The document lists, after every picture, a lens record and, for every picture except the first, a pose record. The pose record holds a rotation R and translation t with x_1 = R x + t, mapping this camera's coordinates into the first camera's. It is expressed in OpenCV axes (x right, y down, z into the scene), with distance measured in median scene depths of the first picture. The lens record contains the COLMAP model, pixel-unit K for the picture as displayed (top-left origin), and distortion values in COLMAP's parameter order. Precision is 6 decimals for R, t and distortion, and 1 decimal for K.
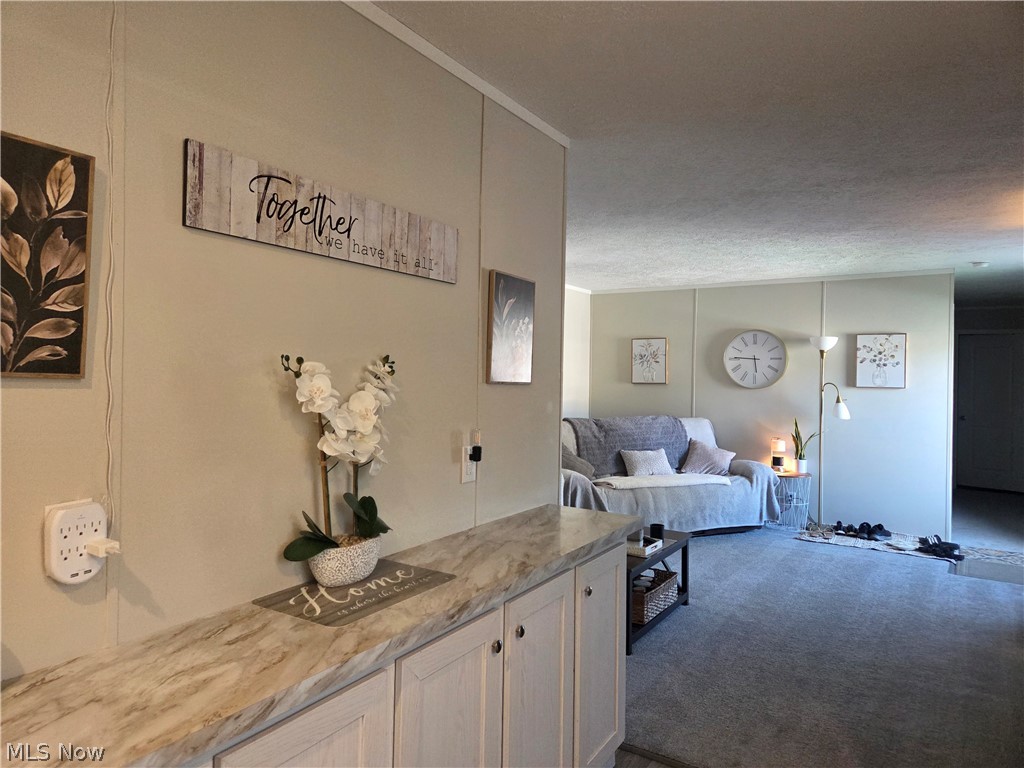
lens RADIAL K [[672.5, 0, 512.0], [0, 672.5, 378.4], [0, 0, 1]] dist [0.090013, -0.083046]
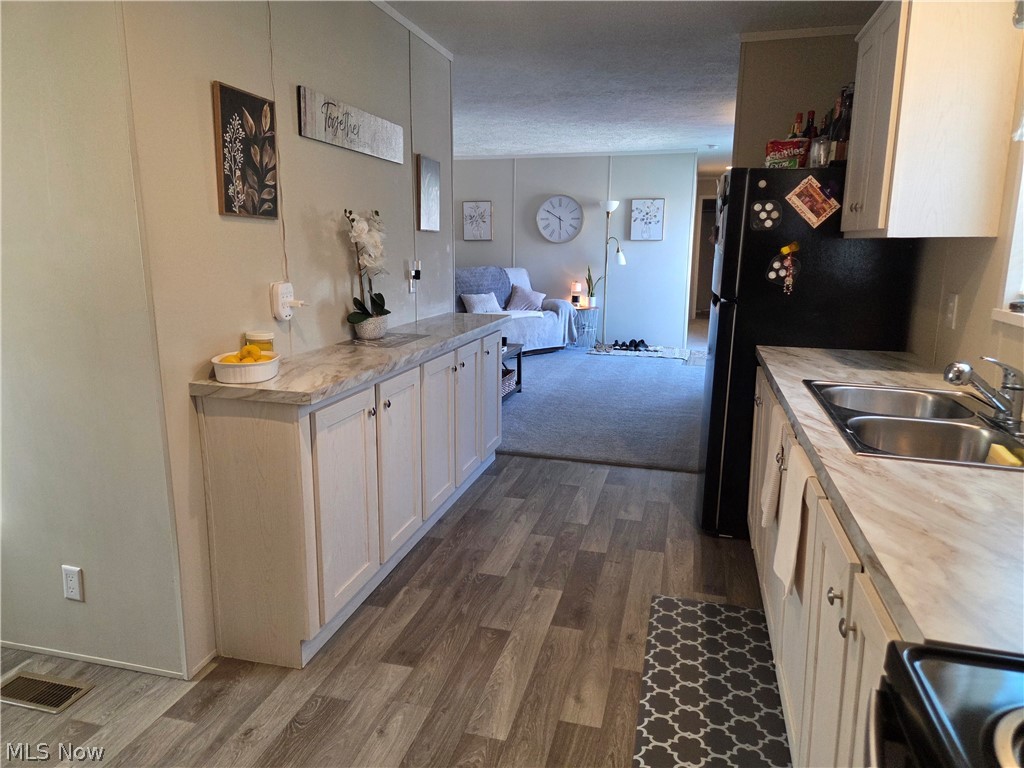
lens RADIAL K [[672.5, 0, 512.0], [0, 672.5, 378.4], [0, 0, 1]] dist [0.090013, -0.083046]
pose [[0.957096, -0.067459, 0.281811, -0.114190], [0.010889, 0.980211, 0.197657, 0.014005], [-0.289568, -0.186108, 0.938890, -0.234232]]
